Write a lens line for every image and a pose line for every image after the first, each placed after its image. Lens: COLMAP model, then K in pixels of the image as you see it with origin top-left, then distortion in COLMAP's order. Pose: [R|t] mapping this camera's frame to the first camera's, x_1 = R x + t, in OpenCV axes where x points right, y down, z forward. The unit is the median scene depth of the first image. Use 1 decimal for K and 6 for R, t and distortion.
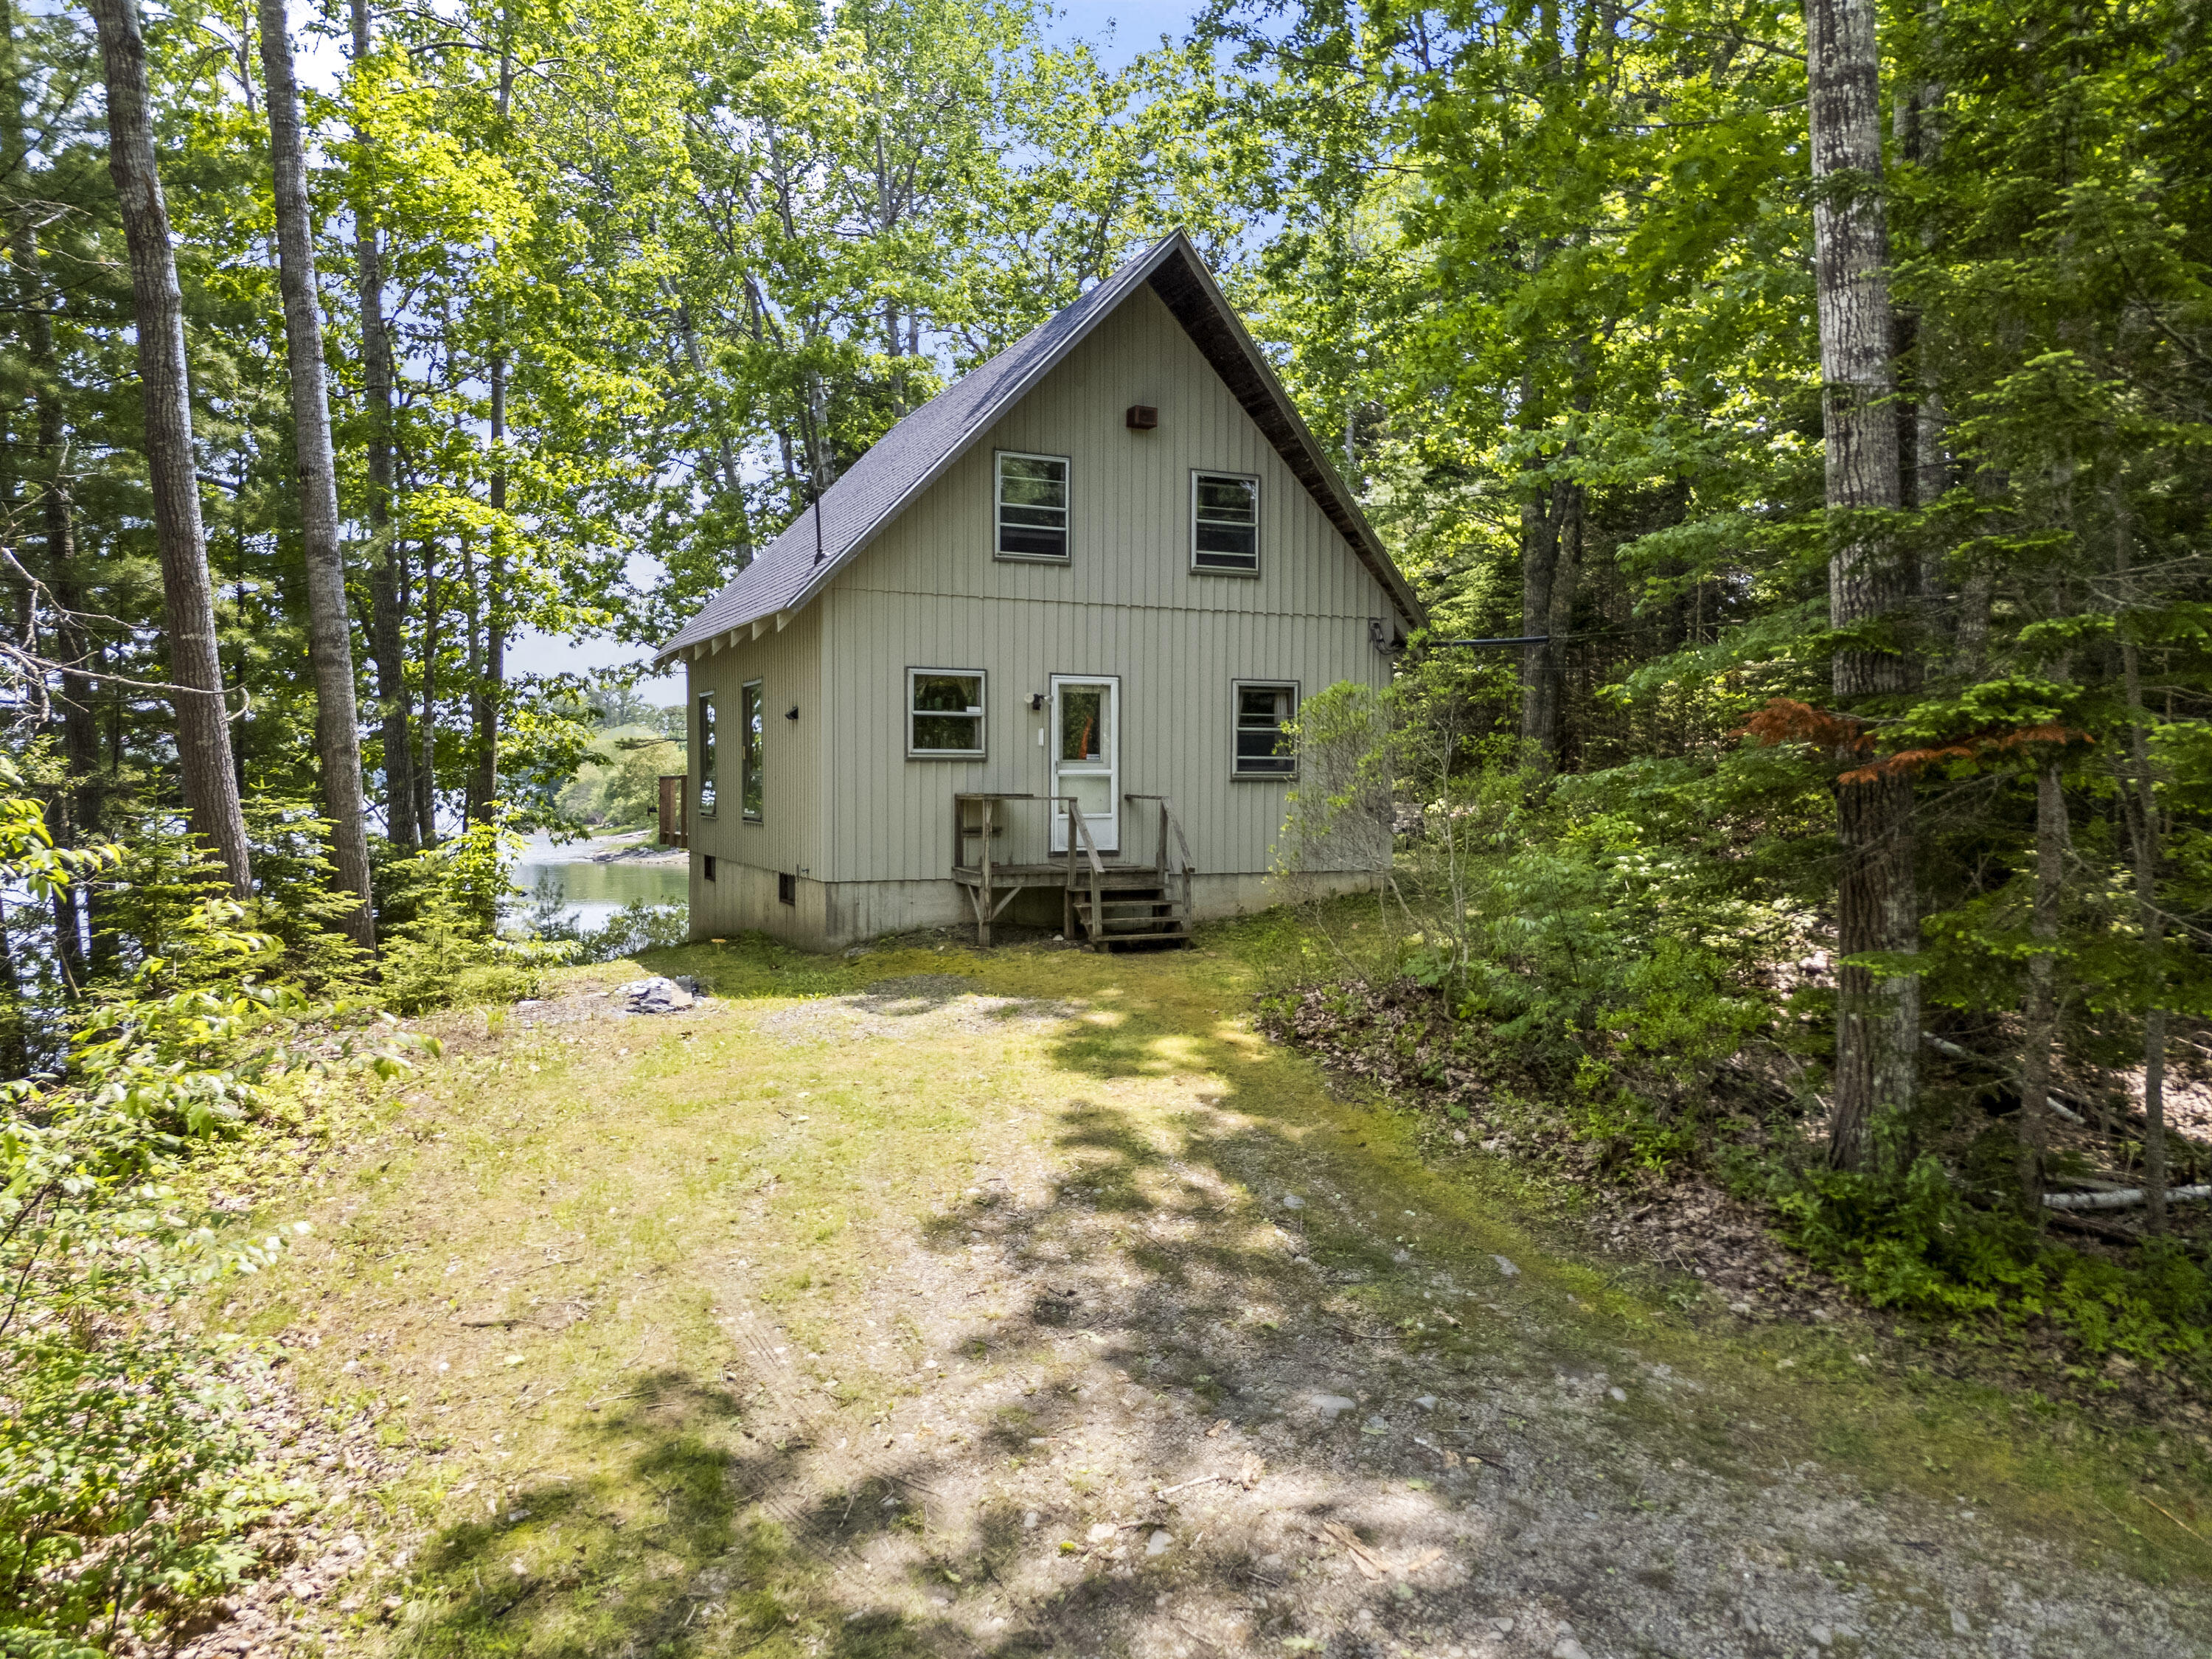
lens RADIAL K [[1604.7, 0, 1071.0], [0, 1604.7, 802.2], [0, 0, 1]] dist [0.097299, -0.108246]
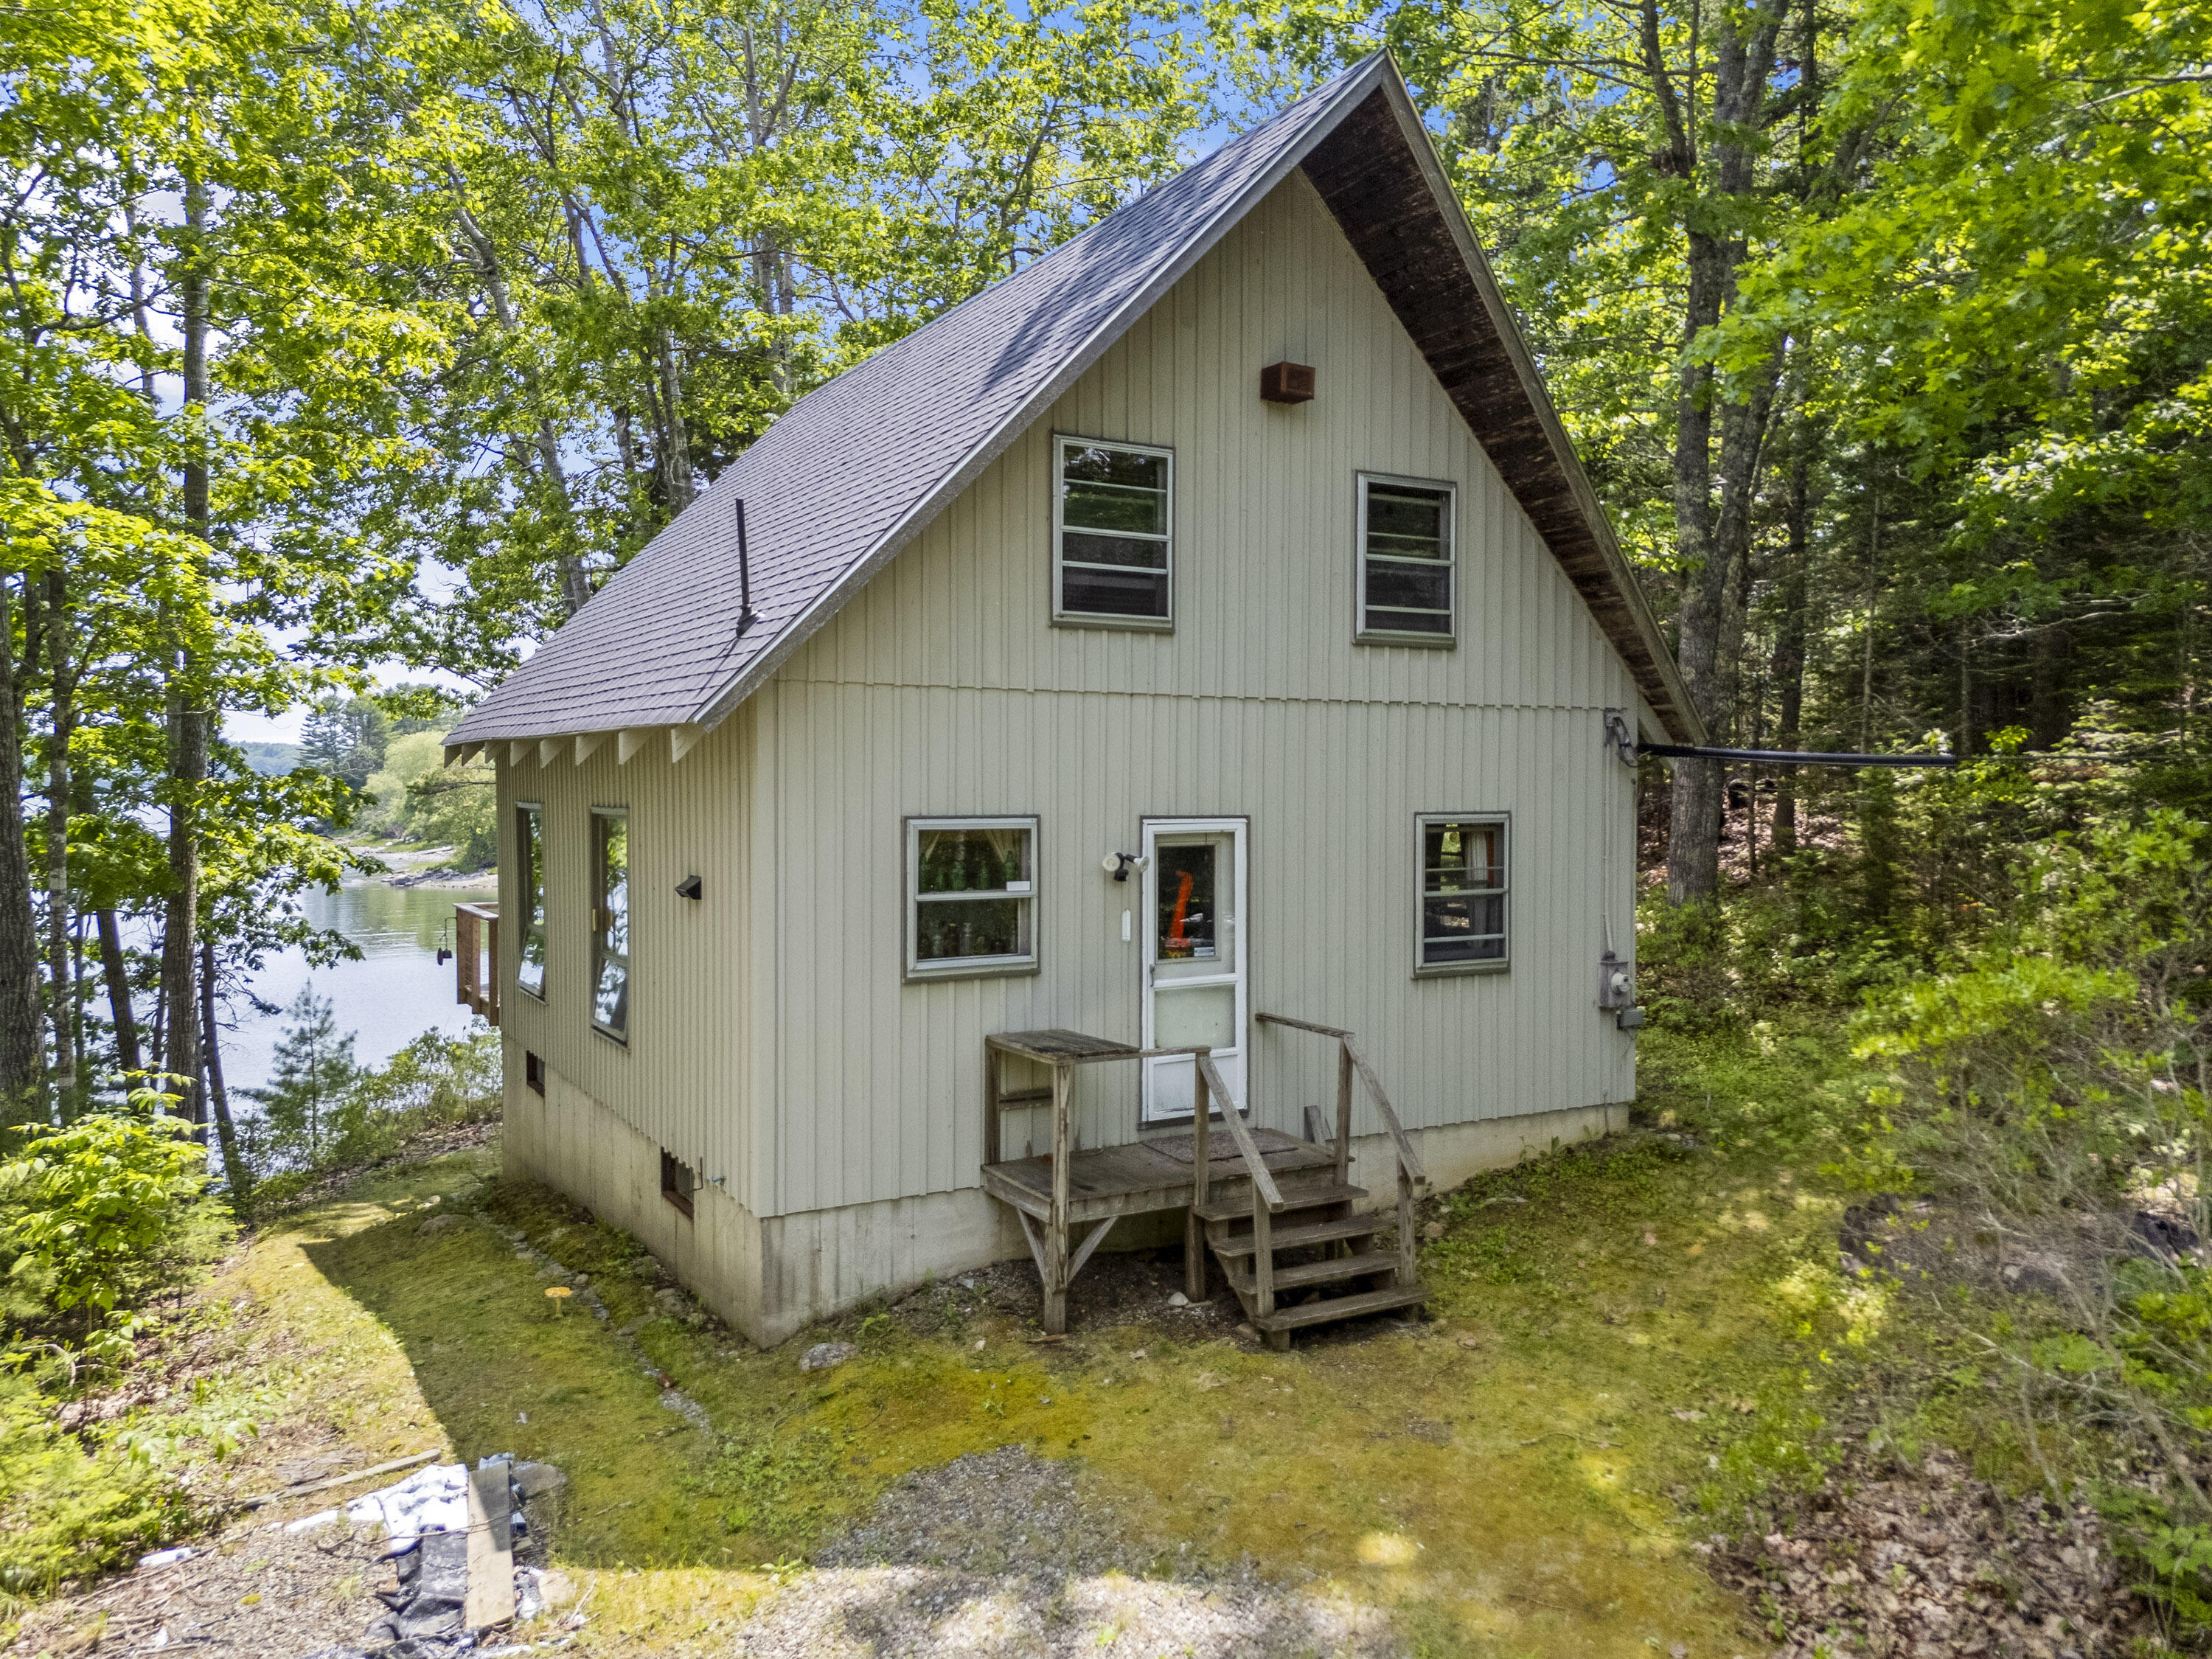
lens RADIAL K [[1604.7, 0, 1071.0], [0, 1604.7, 802.2], [0, 0, 1]] dist [0.097299, -0.108246]
pose [[0.994315, -0.006379, 0.106283, -0.096847], [0.006125, 0.999978, 0.002719, -0.084218], [-0.106298, -0.002052, 0.994332, 0.407266]]
